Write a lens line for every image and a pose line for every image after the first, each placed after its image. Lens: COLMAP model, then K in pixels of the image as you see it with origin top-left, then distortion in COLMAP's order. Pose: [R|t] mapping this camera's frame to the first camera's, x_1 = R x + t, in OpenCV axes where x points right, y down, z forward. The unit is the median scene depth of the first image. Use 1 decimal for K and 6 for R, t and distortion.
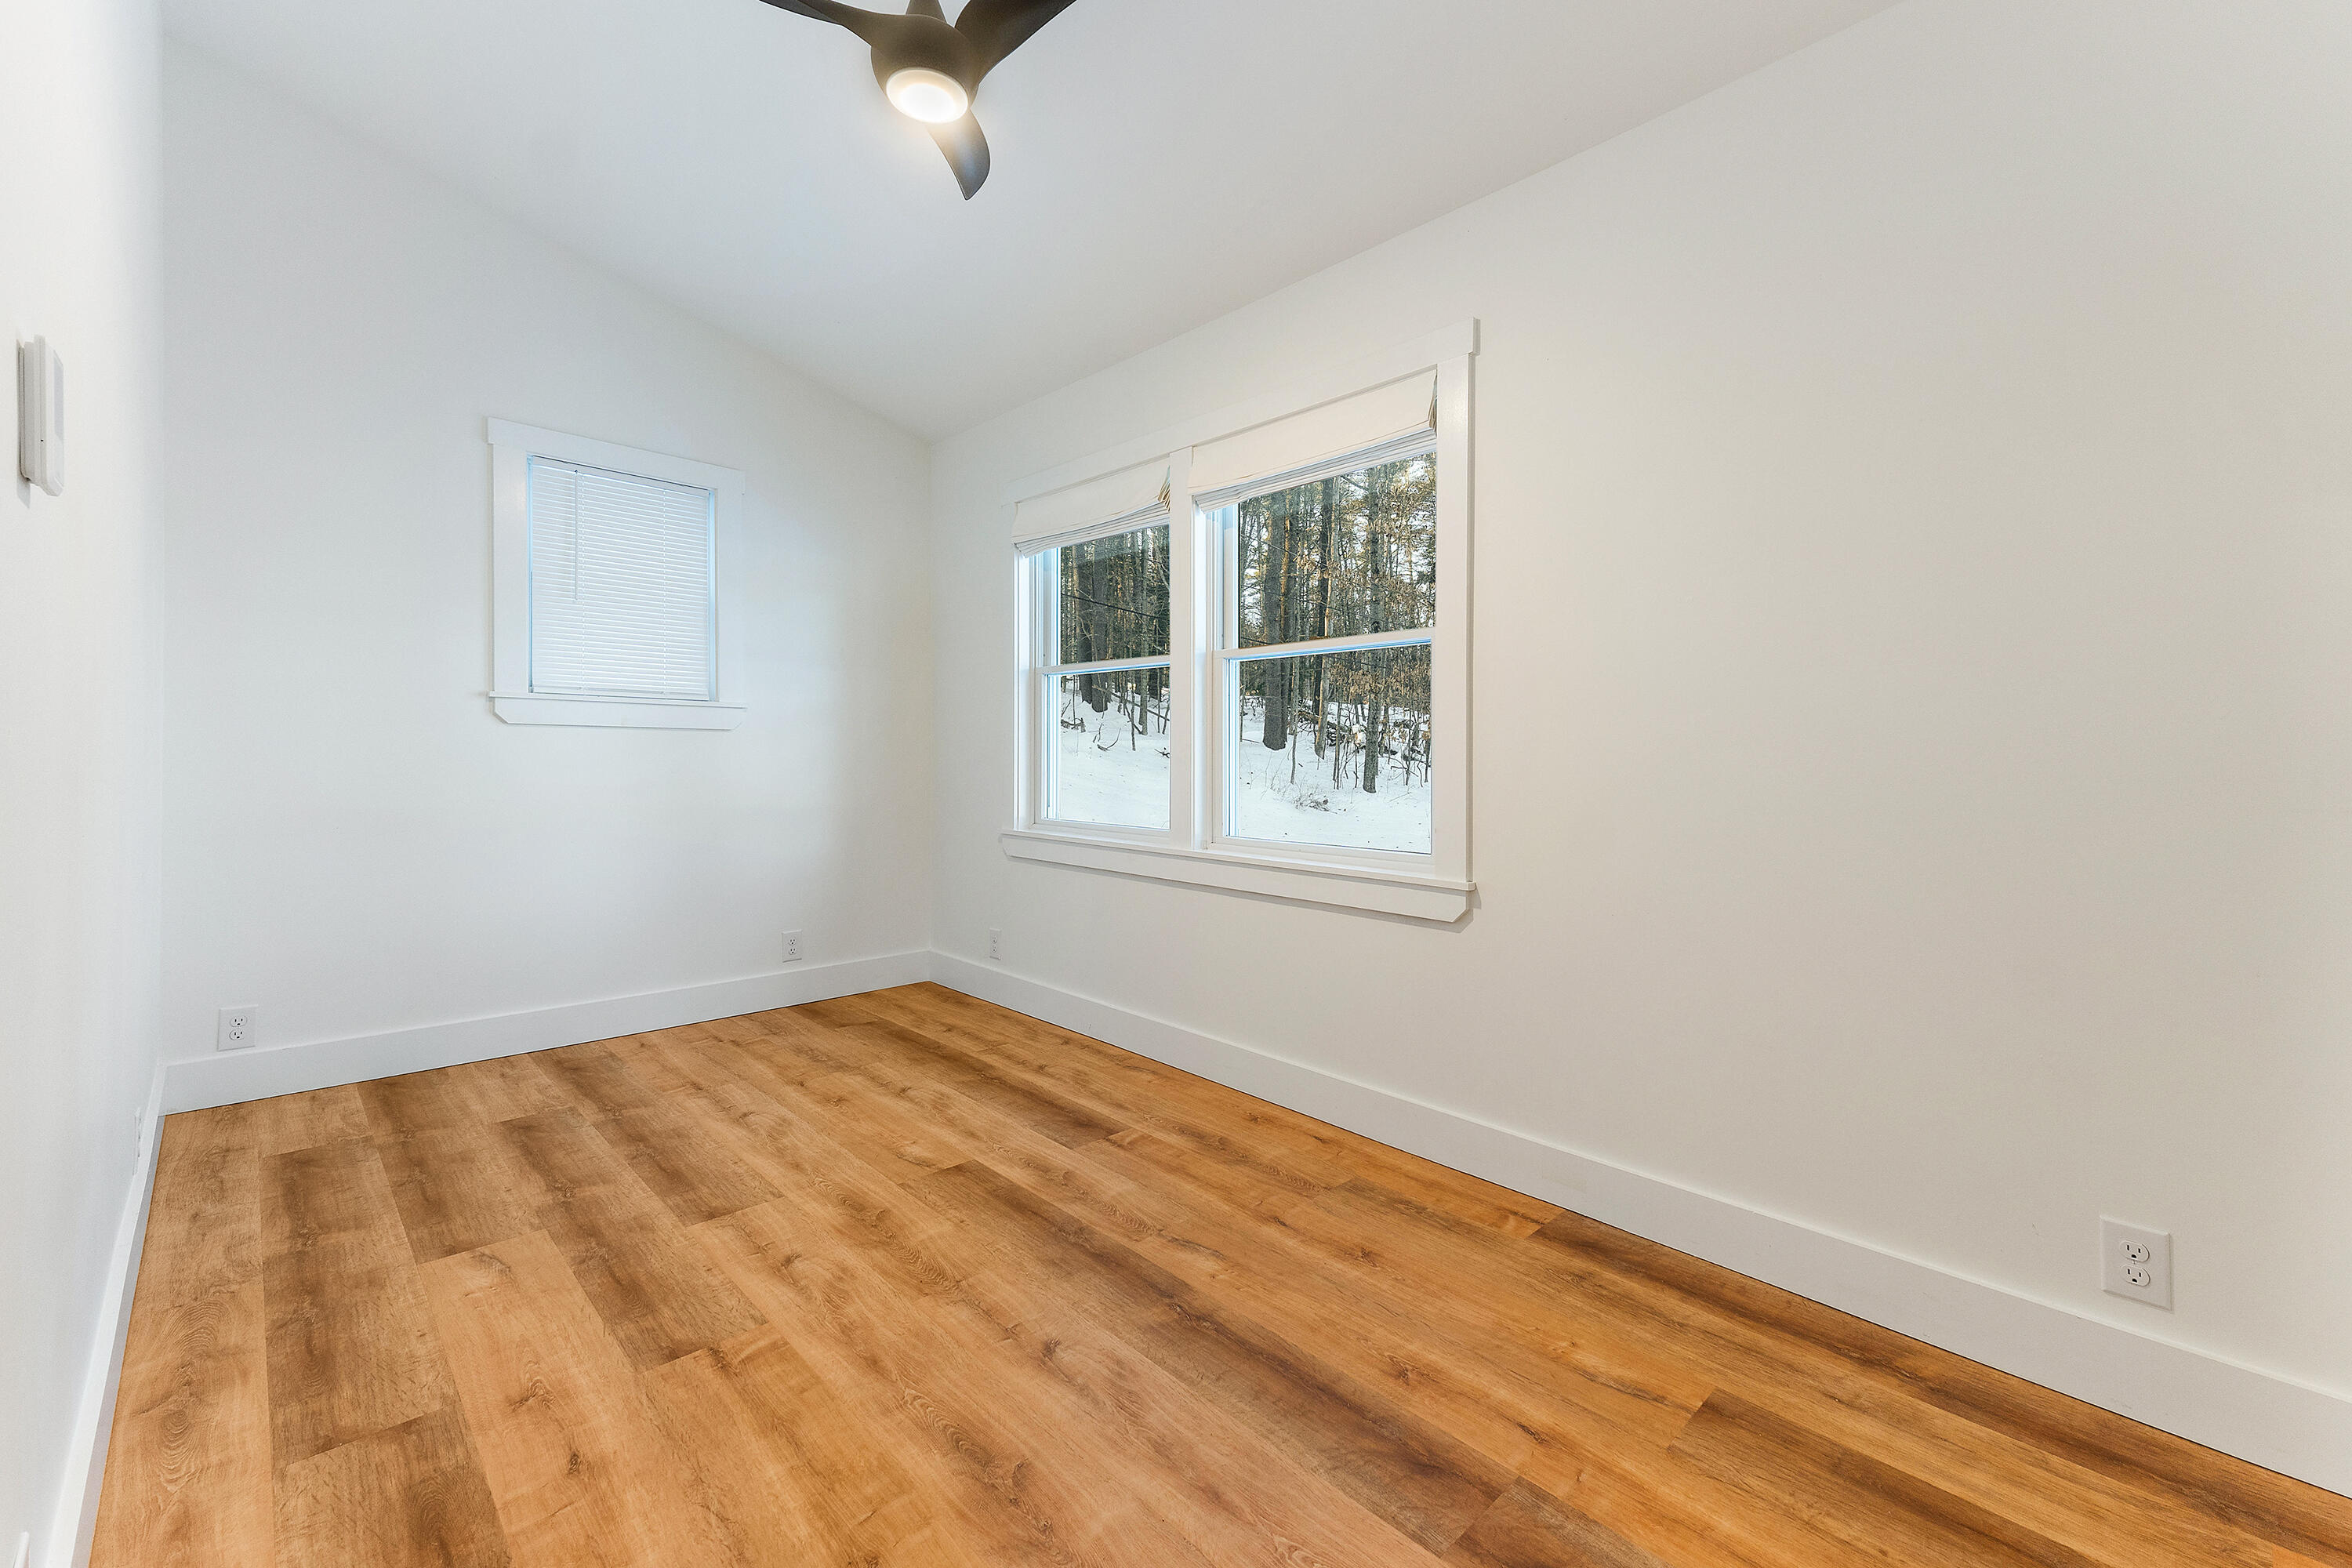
lens RADIAL K [[967.5, 0, 1164.0], [0, 967.5, 781.2], [0, 0, 1]] dist [0.031977, -0.007556]
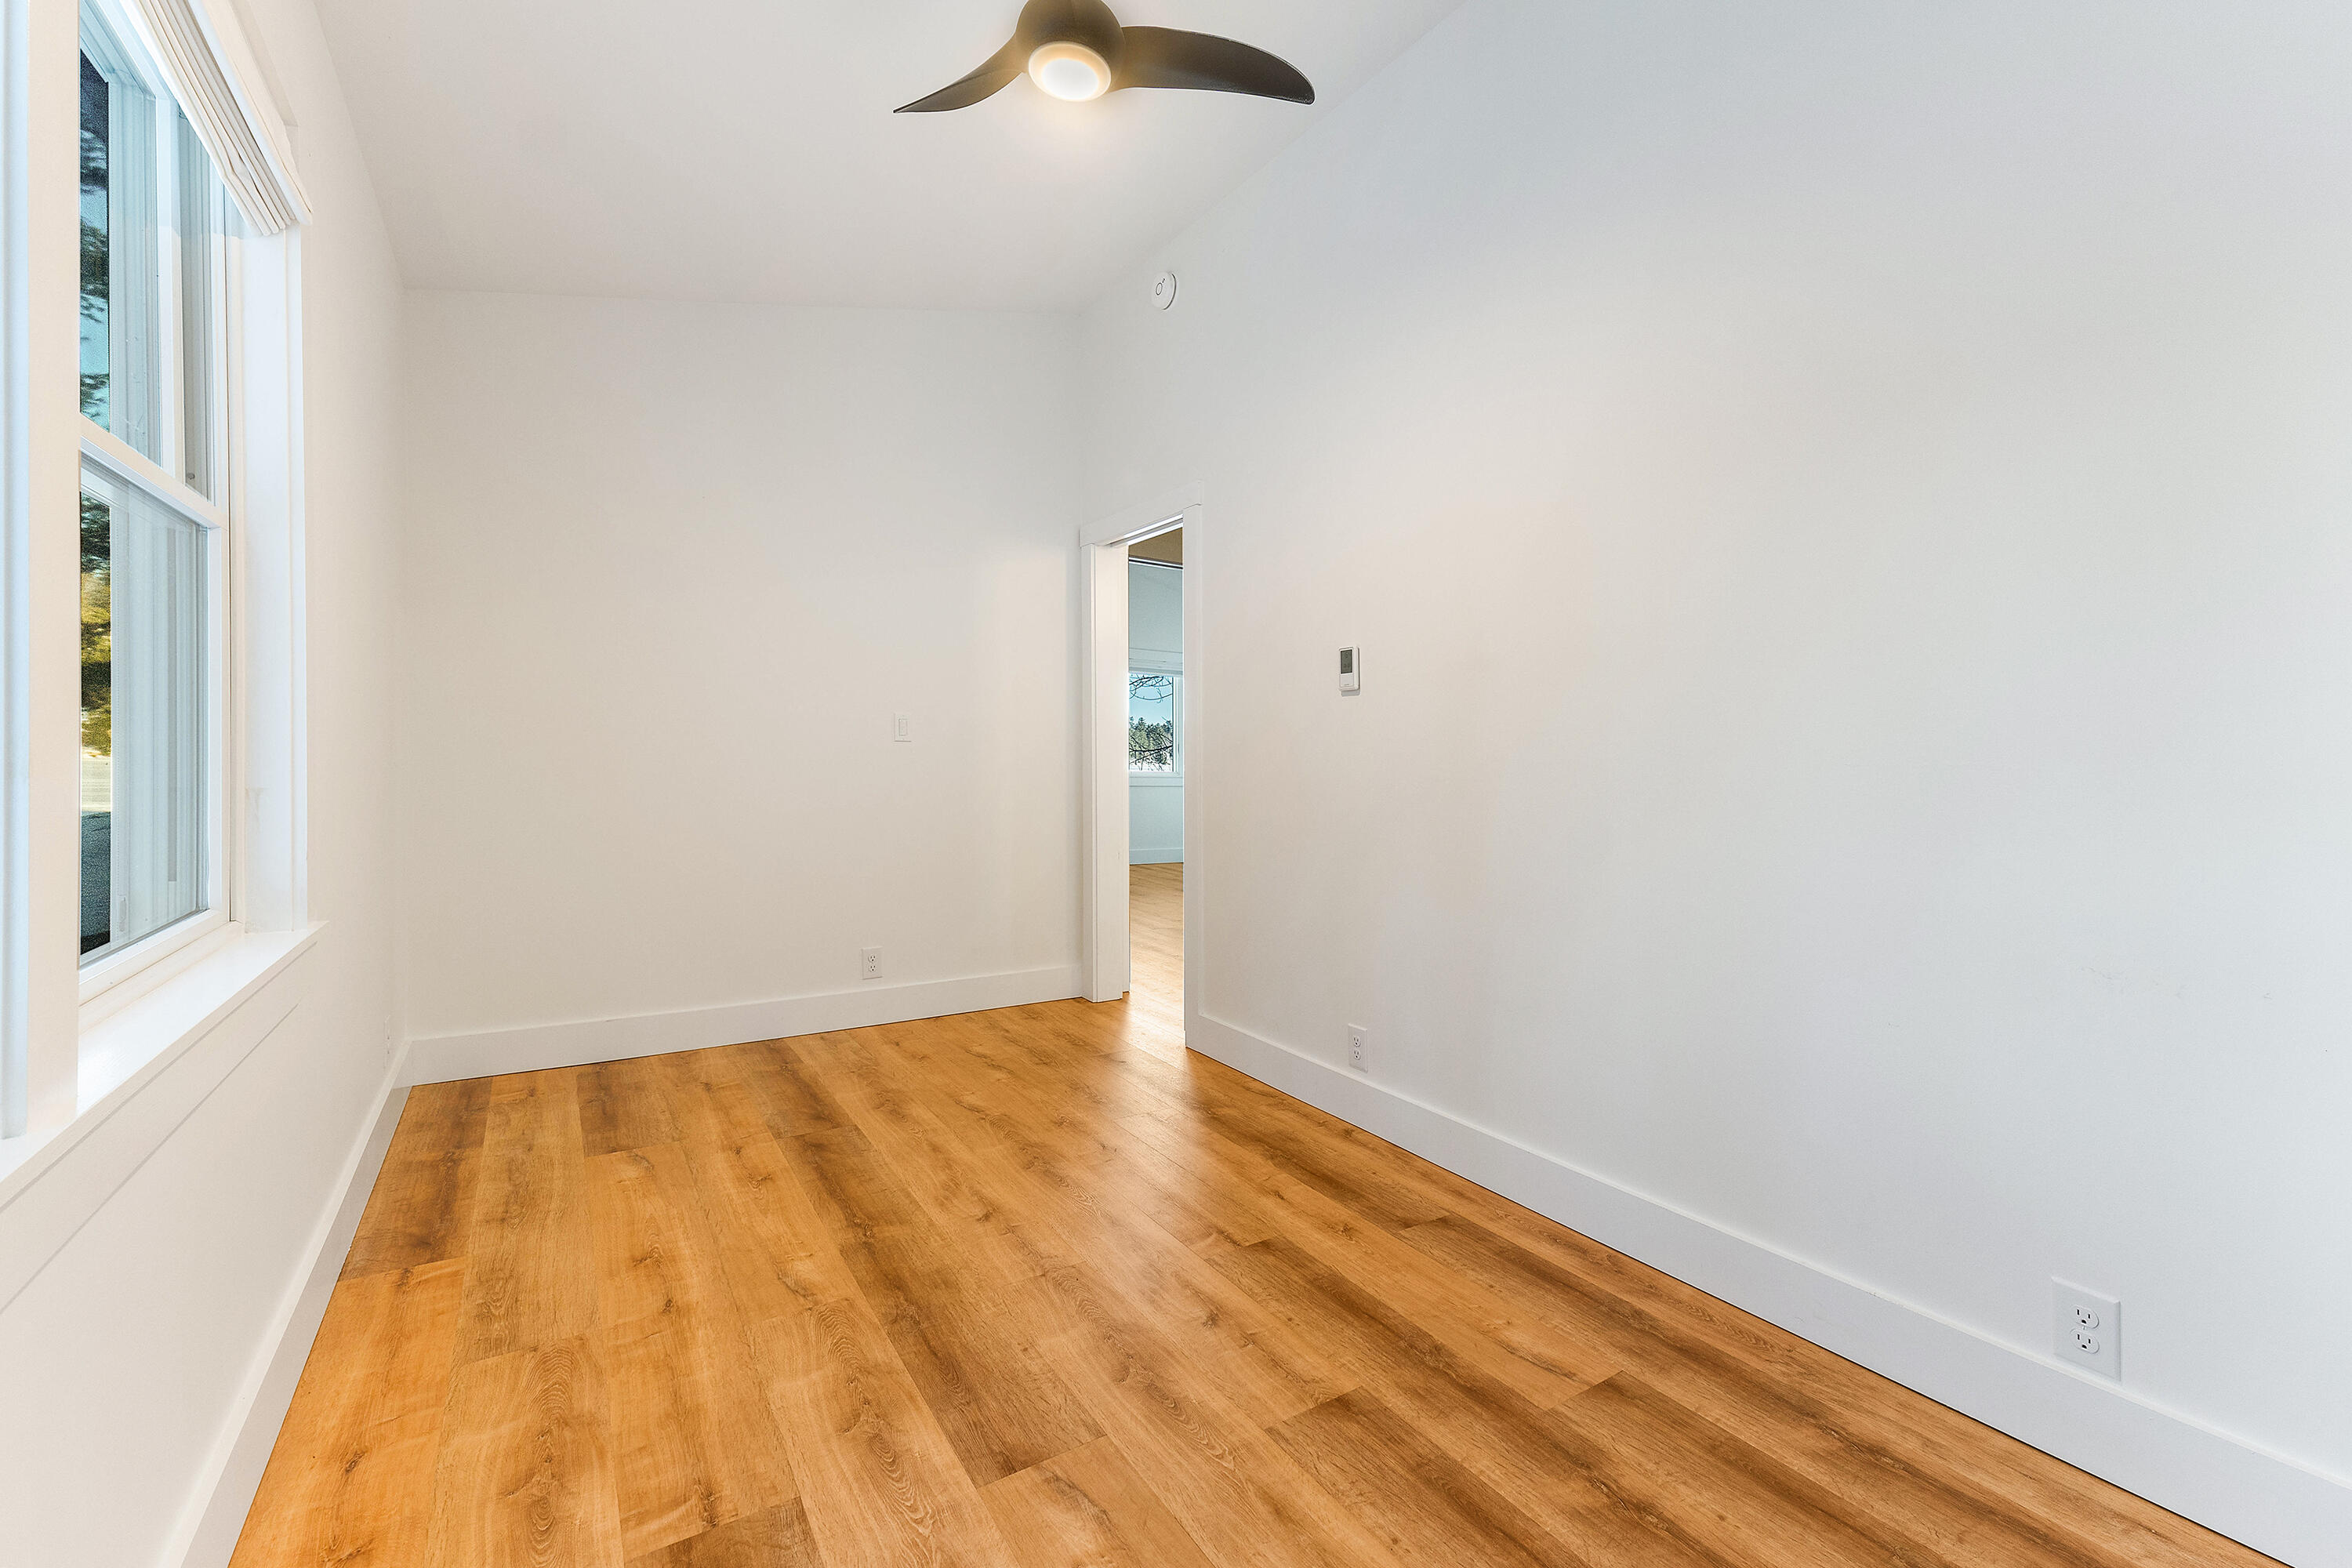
lens RADIAL K [[967.5, 0, 1164.0], [0, 967.5, 781.2], [0, 0, 1]] dist [0.031977, -0.007556]
pose [[-0.983028, -0.038497, 0.179369, -0.477278], [-0.030595, 0.998444, 0.046613, -0.065028], [-0.180885, 0.040334, -0.982677, 1.873706]]
